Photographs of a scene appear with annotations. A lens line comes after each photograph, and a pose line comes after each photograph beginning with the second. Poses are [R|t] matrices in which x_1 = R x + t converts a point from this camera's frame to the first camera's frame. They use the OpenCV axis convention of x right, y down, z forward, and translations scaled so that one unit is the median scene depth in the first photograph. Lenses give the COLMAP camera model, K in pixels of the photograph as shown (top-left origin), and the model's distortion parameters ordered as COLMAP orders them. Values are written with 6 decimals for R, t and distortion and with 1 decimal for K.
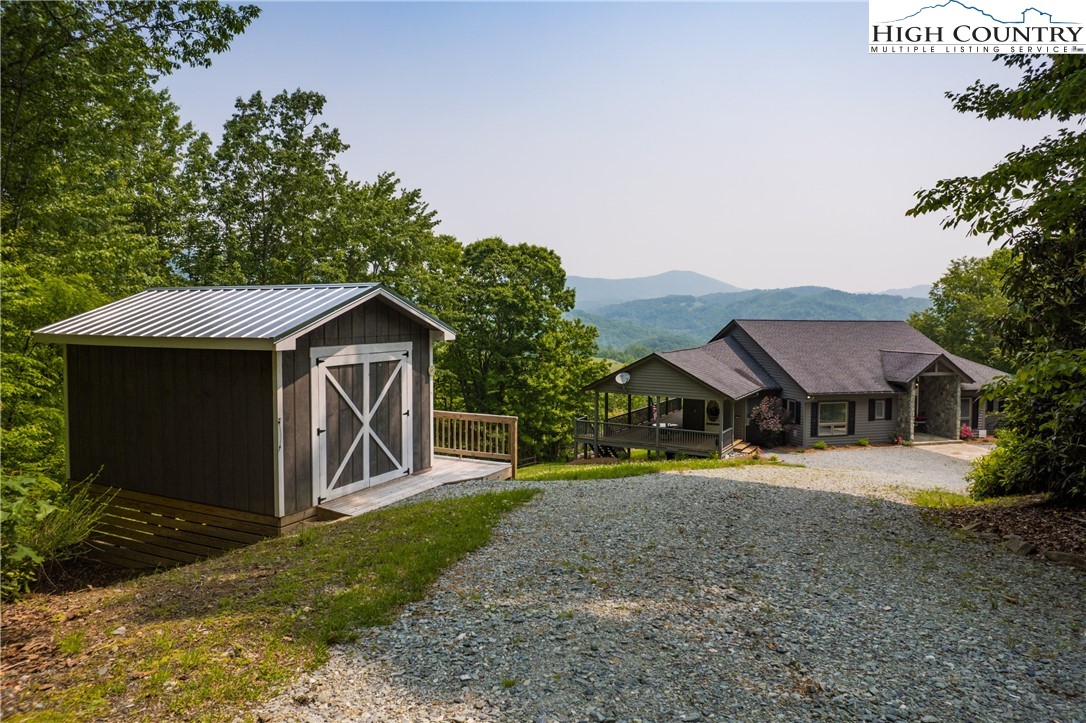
lens RADIAL K [[720.0, 0, 526.0], [0, 720.0, 344.9], [0, 0, 1]] dist [-0.054060, 0.001840]
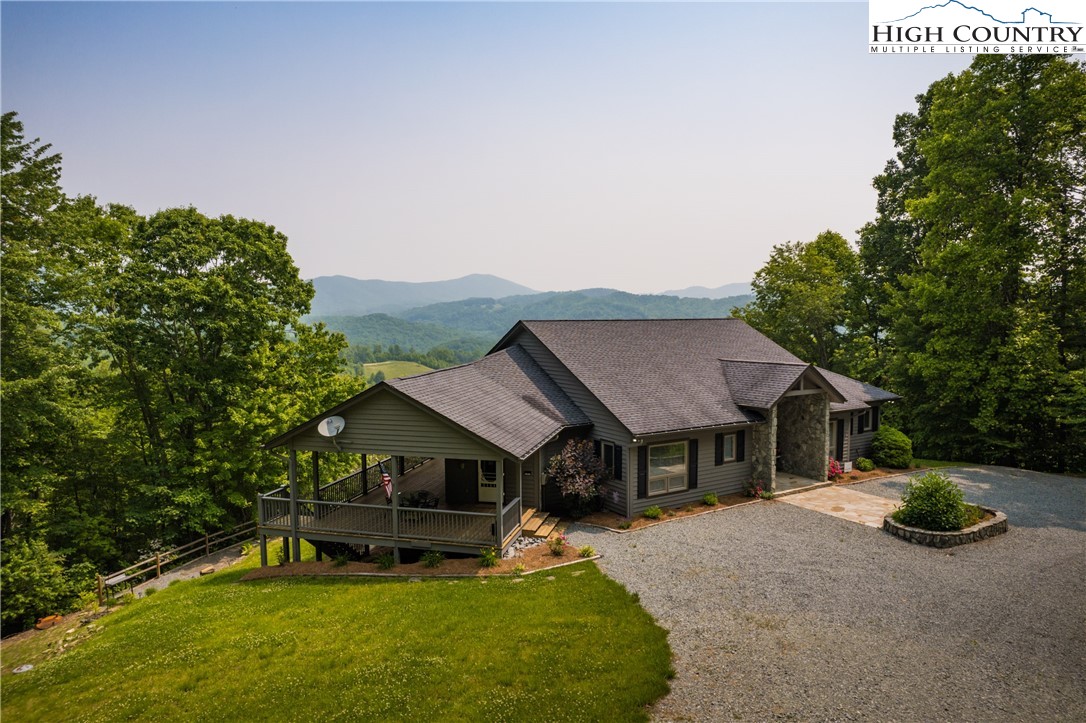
lens RADIAL K [[705.1, 0, 530.1], [0, 705.1, 363.7], [0, 0, 1]] dist [-0.050371, 0.000828]
pose [[0.960897, -0.033405, 0.274883, 0.112754], [0.026876, 0.999261, 0.027484, -0.012328], [-0.275598, -0.019022, 0.961085, 0.351524]]
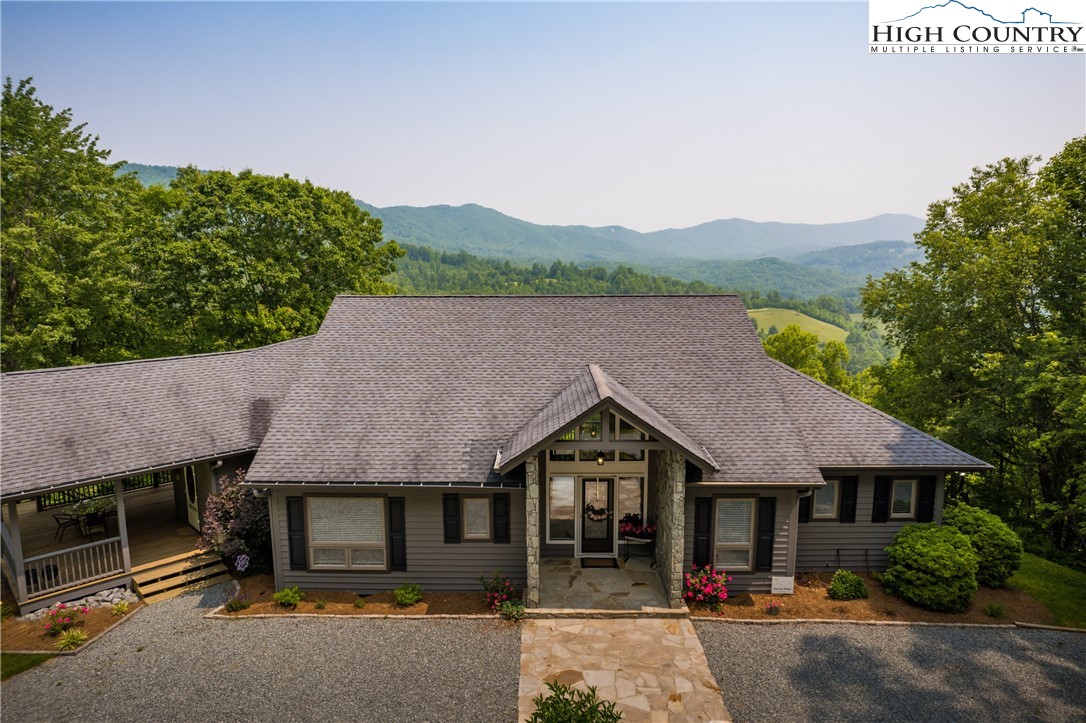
lens RADIAL K [[692.8, 0, 519.8], [0, 692.8, 361.4], [0, 0, 1]] dist [-0.009771, -0.000300]
pose [[0.961981, 0.028881, -0.271586, 0.555763], [-0.002200, 0.995180, 0.098037, -0.037844], [0.273109, -0.093712, 0.957408, 0.541552]]
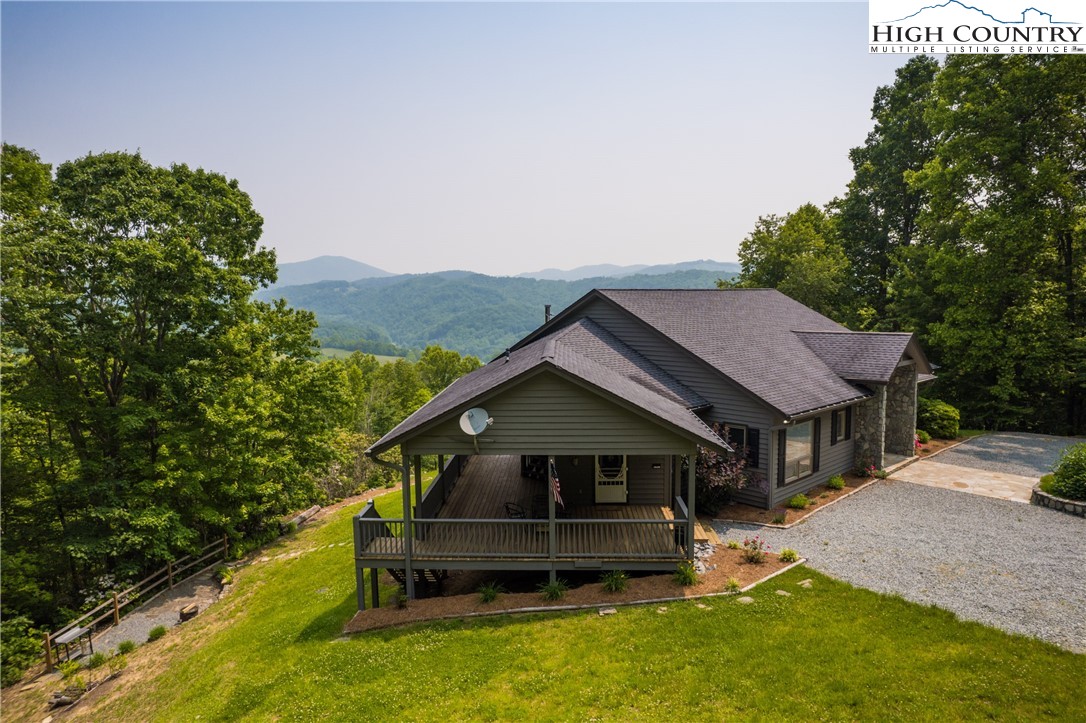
lens RADIAL K [[708.9, 0, 536.4], [0, 708.9, 361.2], [0, 0, 1]] dist [-0.073387, 0.064396]
pose [[0.882268, -0.062776, 0.466543, -0.025861], [0.041634, 0.997590, 0.055498, -0.010635], [-0.468903, -0.029540, 0.882756, 0.504906]]
